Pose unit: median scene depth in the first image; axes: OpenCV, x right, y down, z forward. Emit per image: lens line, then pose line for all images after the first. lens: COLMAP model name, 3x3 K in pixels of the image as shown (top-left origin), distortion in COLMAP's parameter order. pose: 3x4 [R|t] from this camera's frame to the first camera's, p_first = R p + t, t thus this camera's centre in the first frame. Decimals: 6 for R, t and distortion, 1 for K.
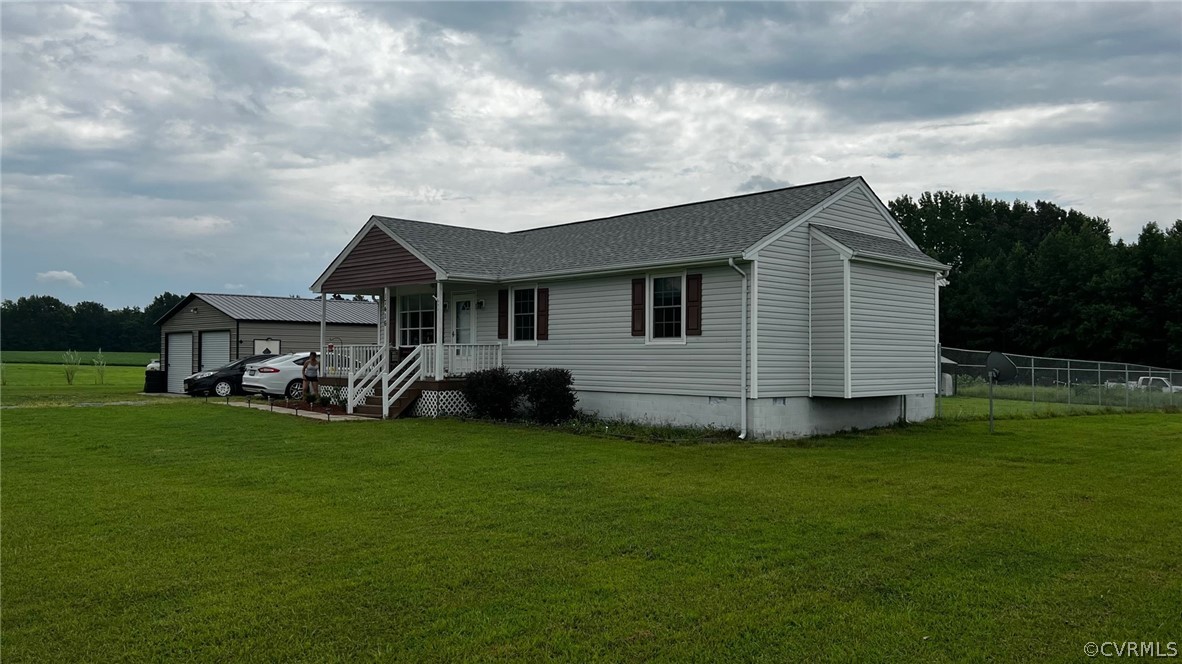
lens RADIAL K [[894.7, 0, 591.0], [0, 894.7, 332.0], [0, 0, 1]] dist [0.081474, -0.083619]
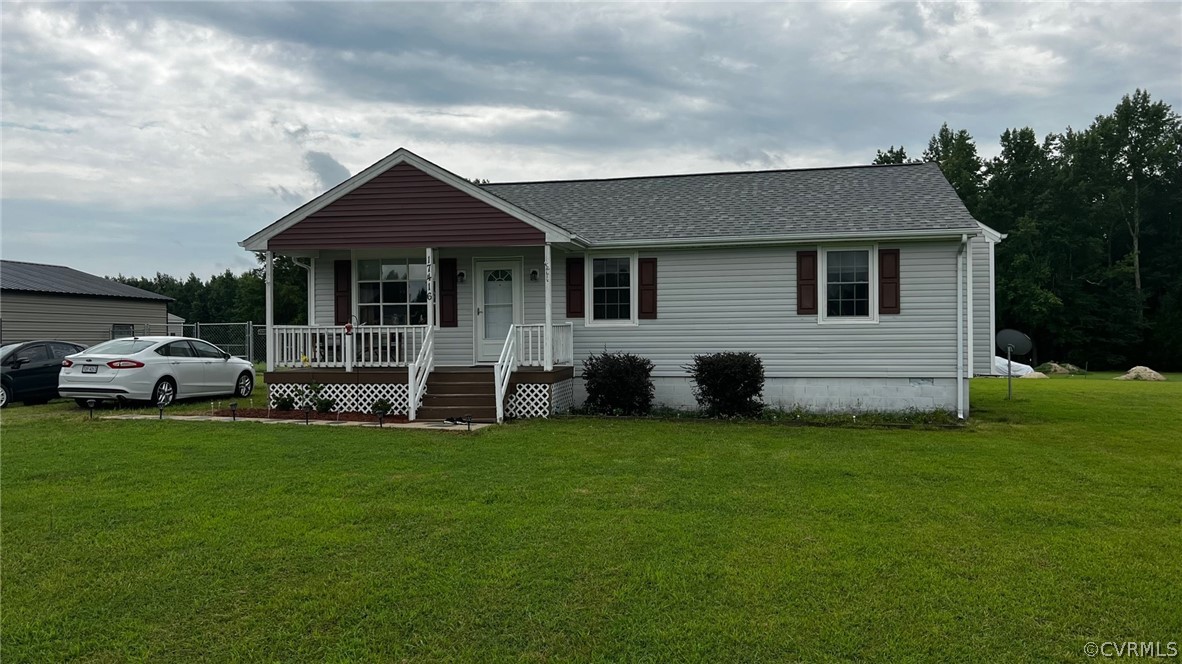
lens RADIAL K [[912.1, 0, 591.0], [0, 912.1, 332.0], [0, 0, 1]] dist [0.081102, -0.094981]
pose [[0.824379, -0.006273, 0.566004, -0.462452], [-0.005434, 0.999805, 0.018994, 0.004049], [-0.566012, -0.018734, 0.824184, 0.253234]]
